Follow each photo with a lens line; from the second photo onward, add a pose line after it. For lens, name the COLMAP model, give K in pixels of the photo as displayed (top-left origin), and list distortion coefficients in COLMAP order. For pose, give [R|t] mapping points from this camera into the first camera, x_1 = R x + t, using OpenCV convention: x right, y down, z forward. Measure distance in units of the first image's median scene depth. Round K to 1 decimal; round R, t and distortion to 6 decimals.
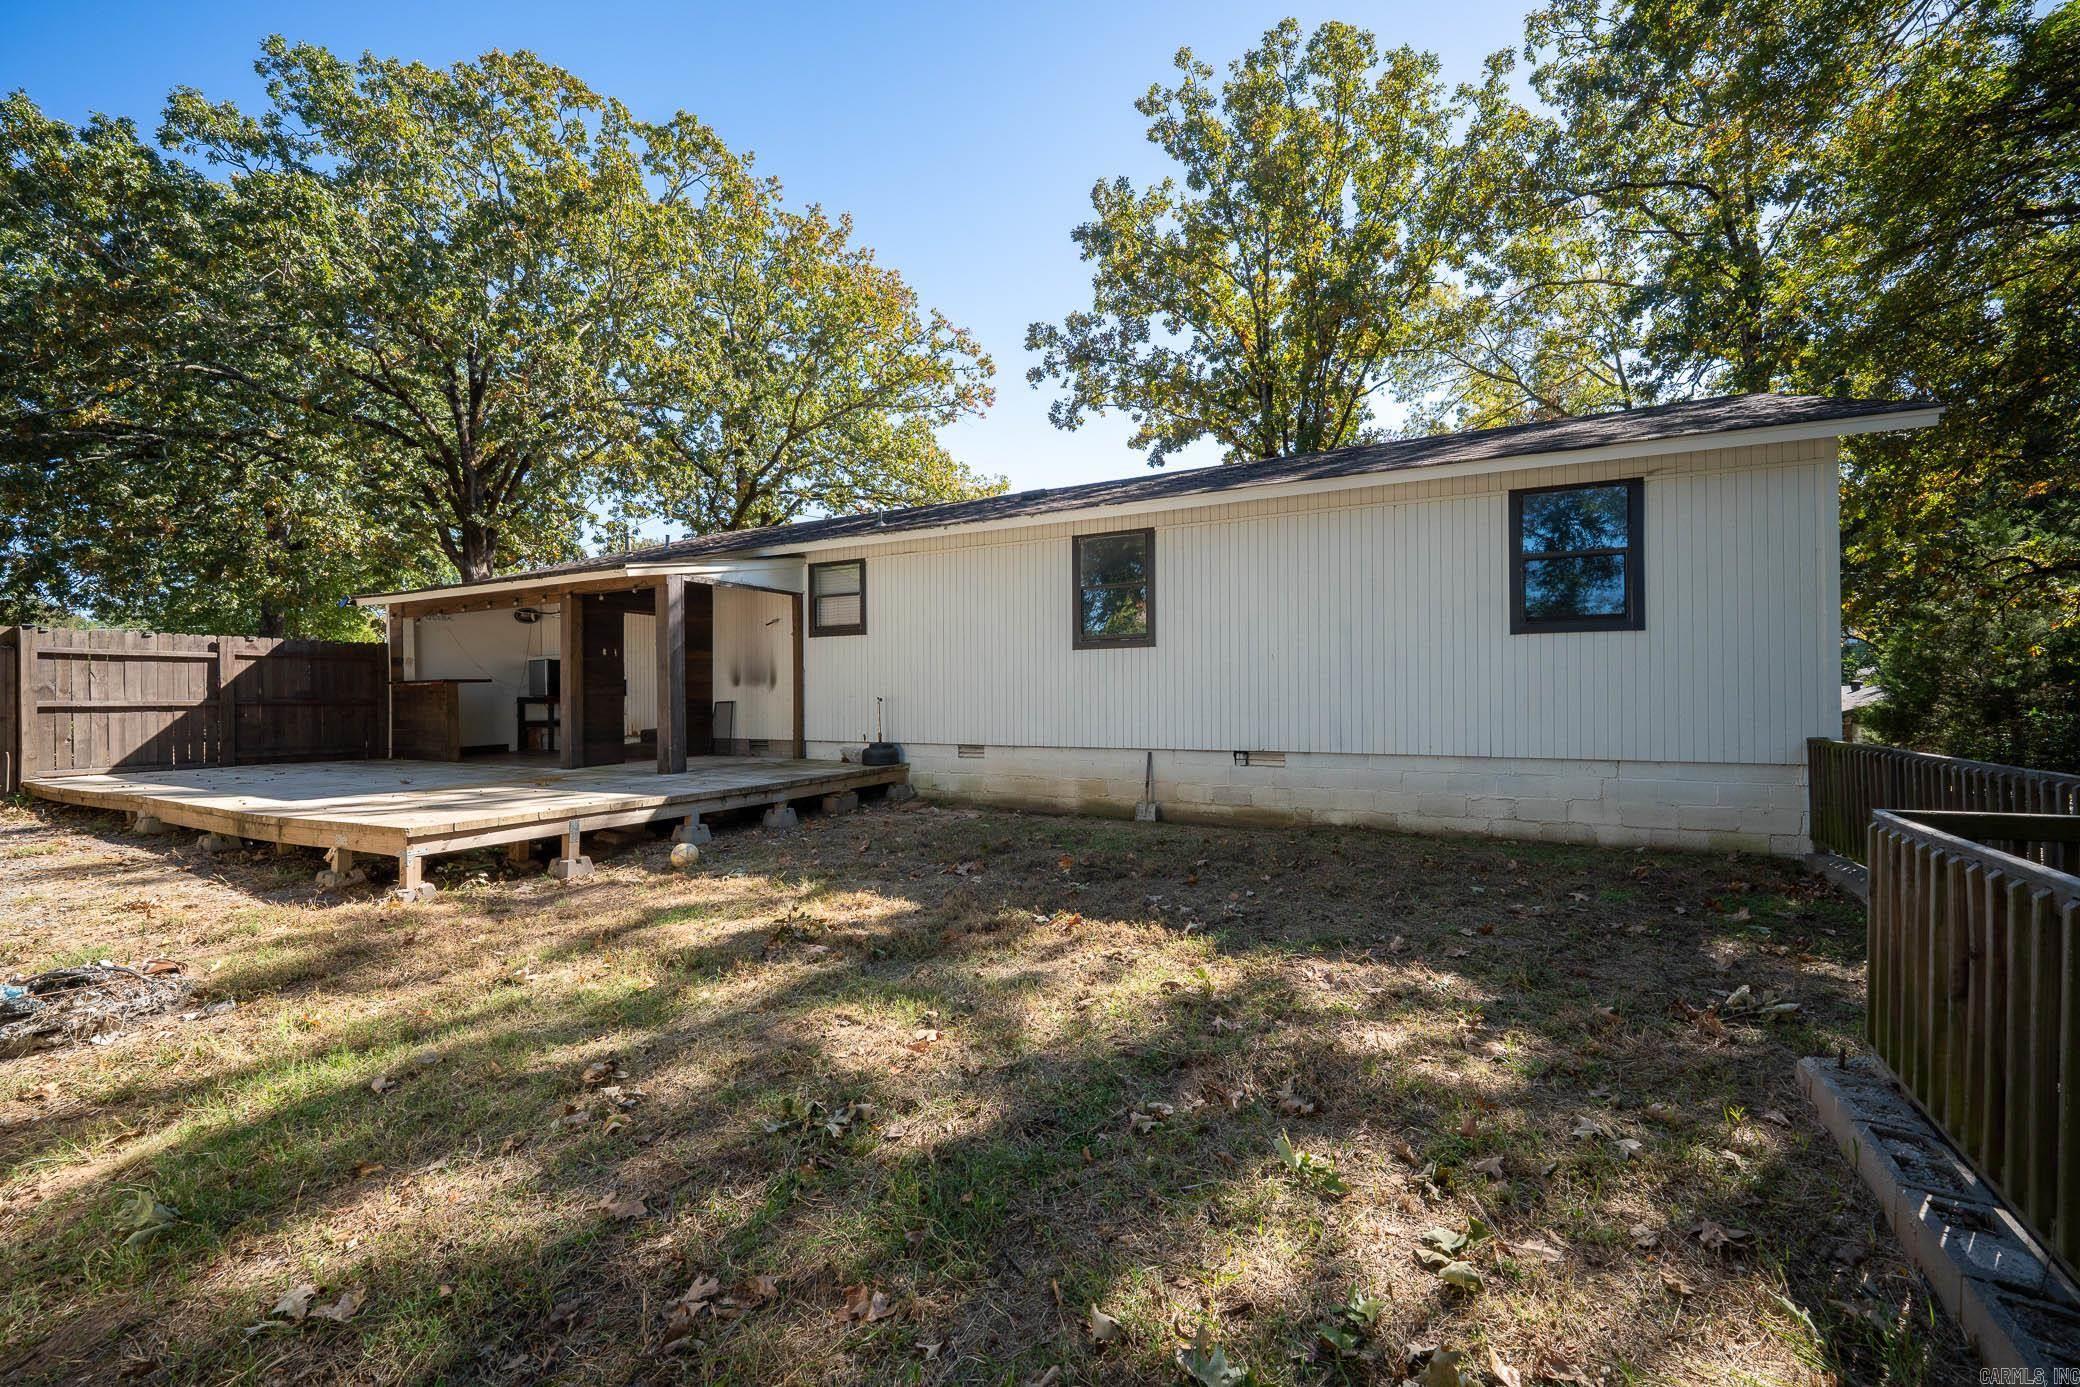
lens RADIAL K [[874.8, 0, 1040.0], [0, 874.8, 693.5], [0, 0, 1]] dist [0.010383, 0.000033]
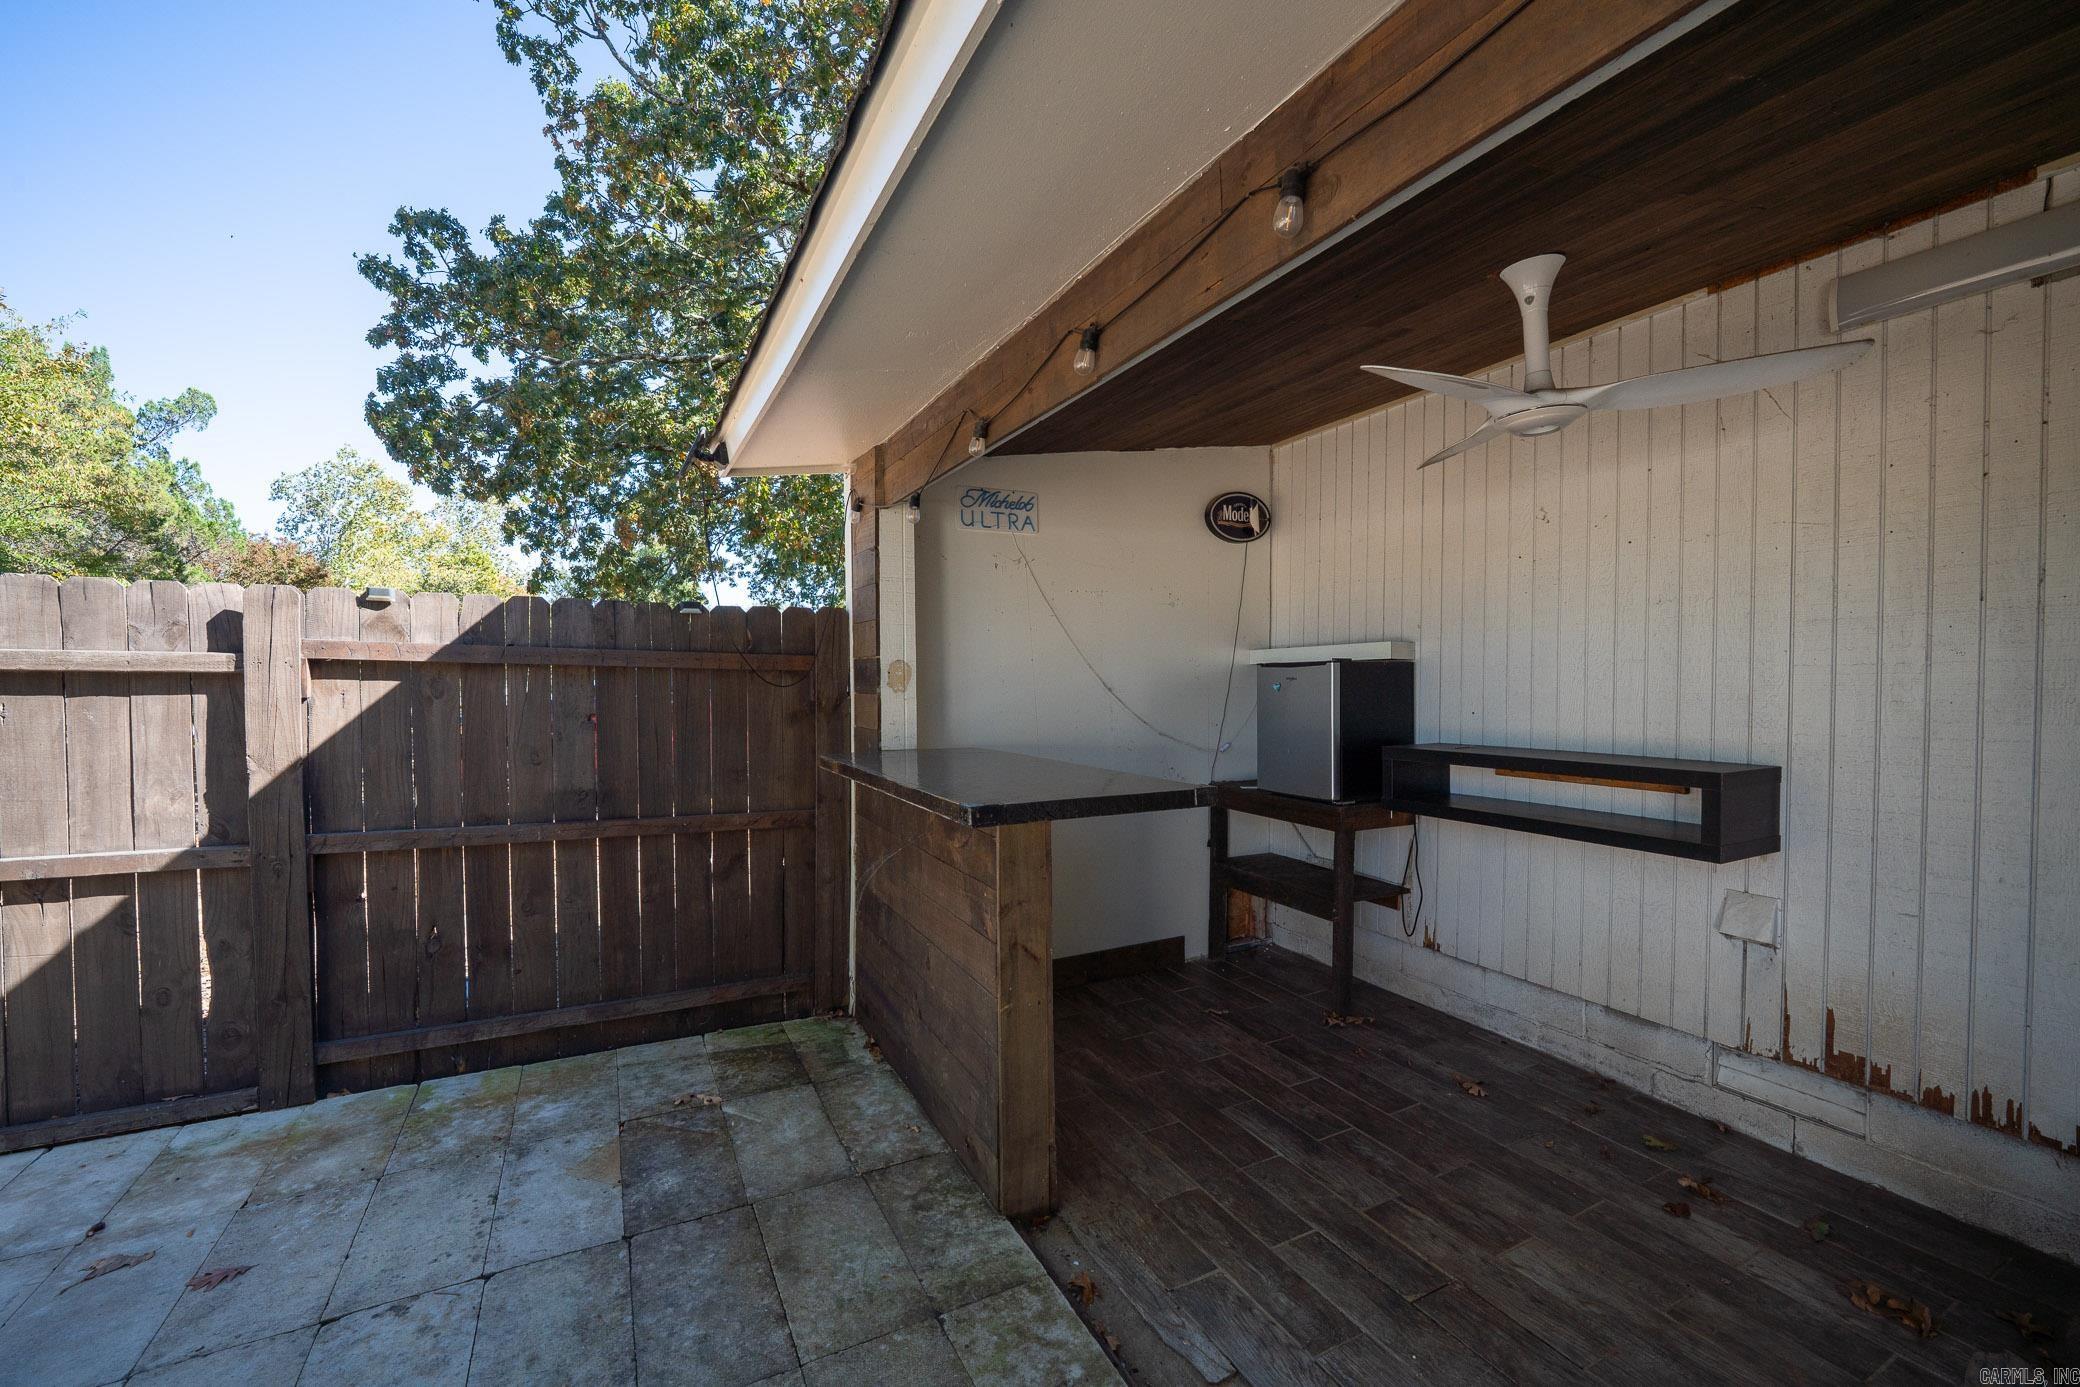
lens RADIAL K [[874.8, 0, 1040.0], [0, 874.8, 693.5], [0, 0, 1]] dist [0.010383, 0.000033]
pose [[0.820849, 0.015579, -0.570933, -0.598341], [-0.008564, 0.999851, 0.014970, -0.039662], [0.571081, -0.007398, 0.820860, 0.910955]]
